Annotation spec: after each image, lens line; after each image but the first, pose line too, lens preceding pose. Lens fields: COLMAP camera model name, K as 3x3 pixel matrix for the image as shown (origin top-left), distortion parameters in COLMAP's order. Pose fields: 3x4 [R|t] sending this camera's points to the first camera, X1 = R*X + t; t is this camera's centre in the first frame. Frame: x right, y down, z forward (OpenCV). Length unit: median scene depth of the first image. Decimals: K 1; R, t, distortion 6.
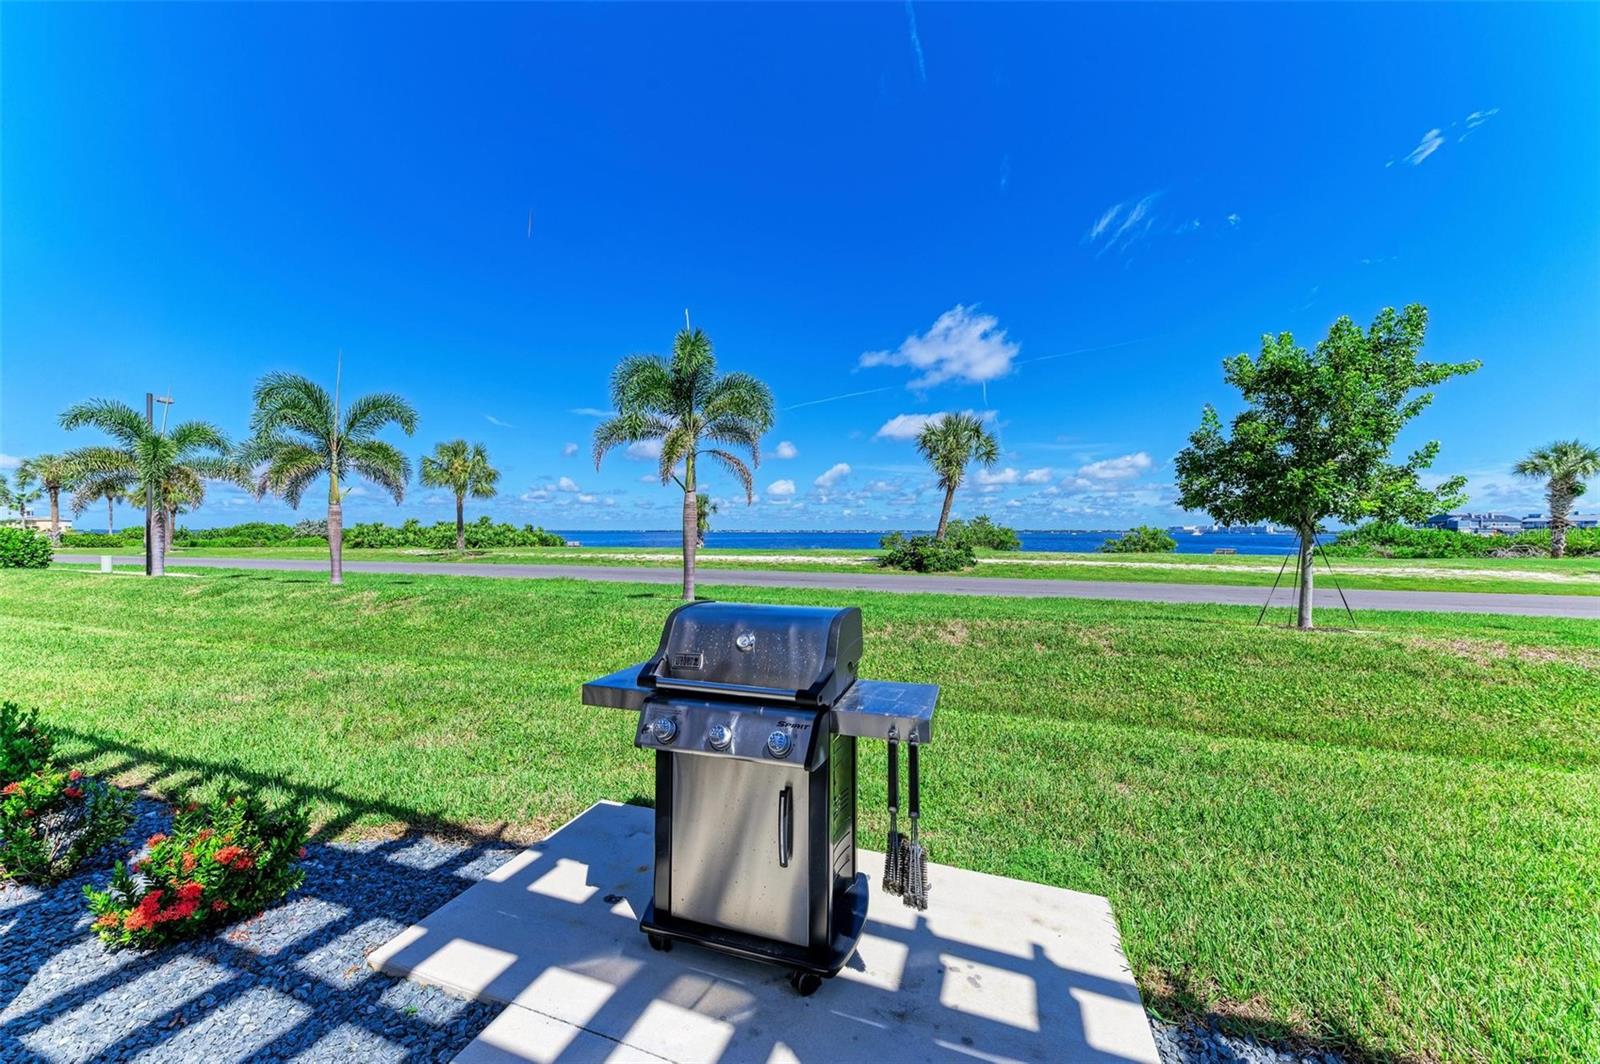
lens RADIAL K [[583.4, 0, 785.4], [0, 583.4, 530.9], [0, 0, 1]] dist [0.010451, -0.001098]
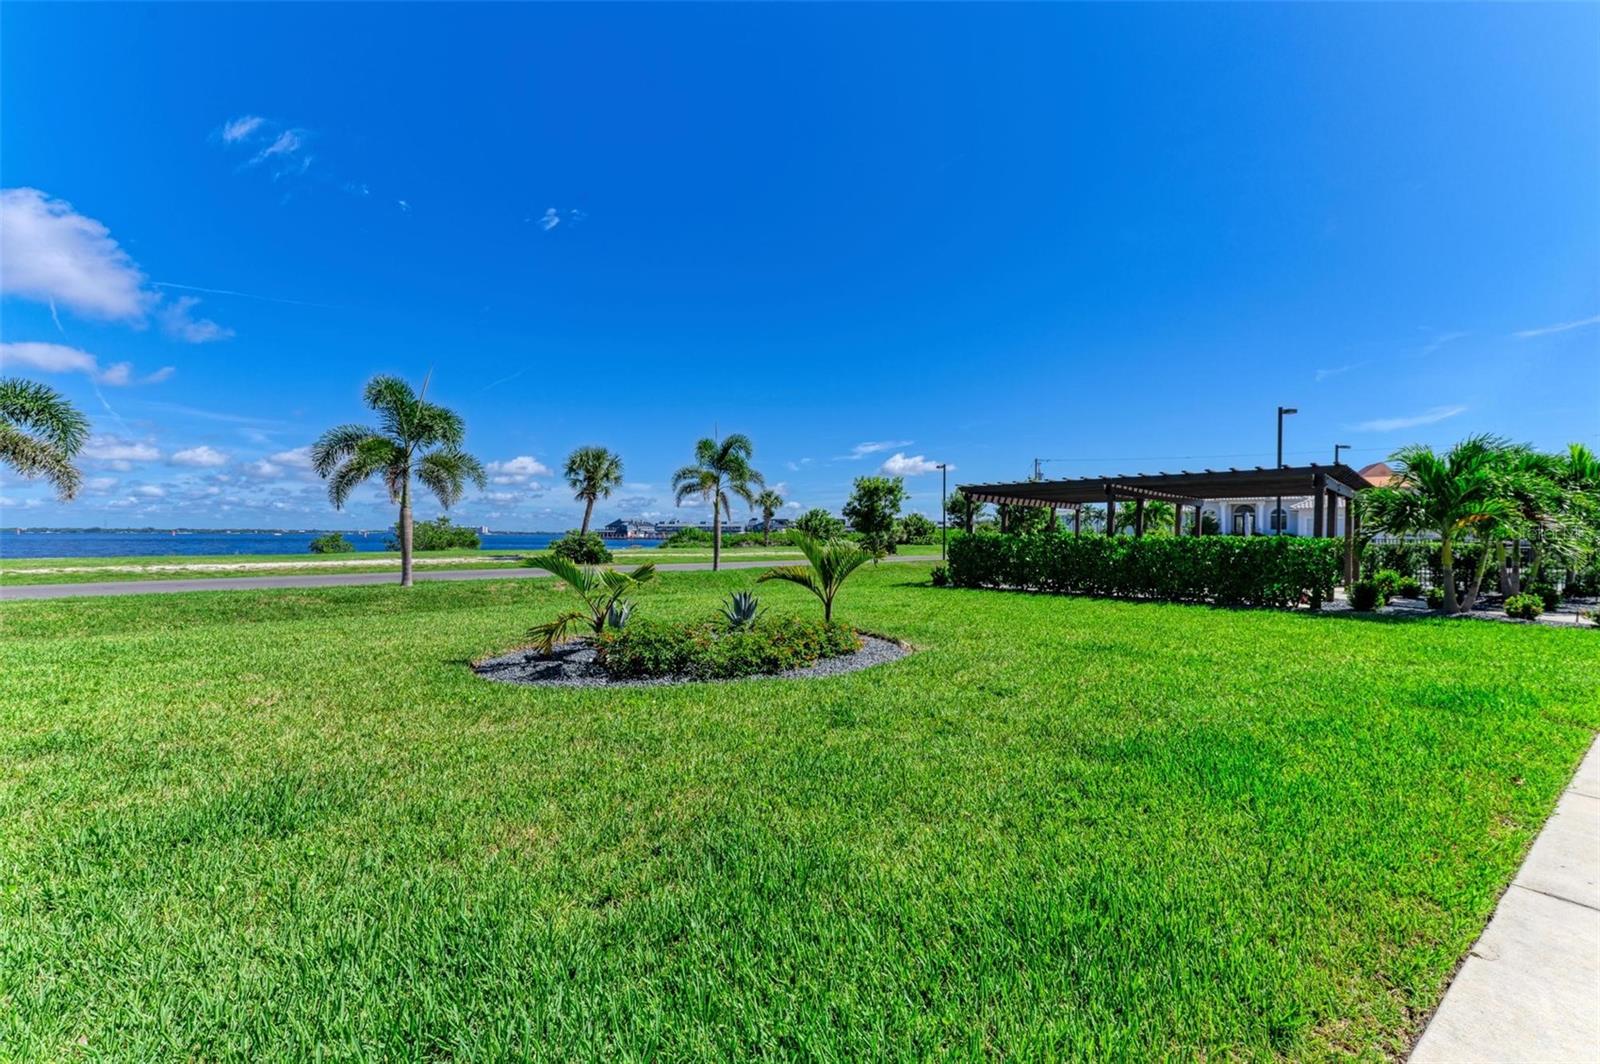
lens RADIAL K [[641.3, 0, 795.3], [0, 641.3, 537.7], [0, 0, 1]] dist [0.016595, -0.003567]
pose [[0.396218, -0.006810, 0.918131, -0.760696], [-0.002839, 0.999959, 0.008642, -0.003389], [-0.918152, -0.006031, 0.396182, -0.004496]]
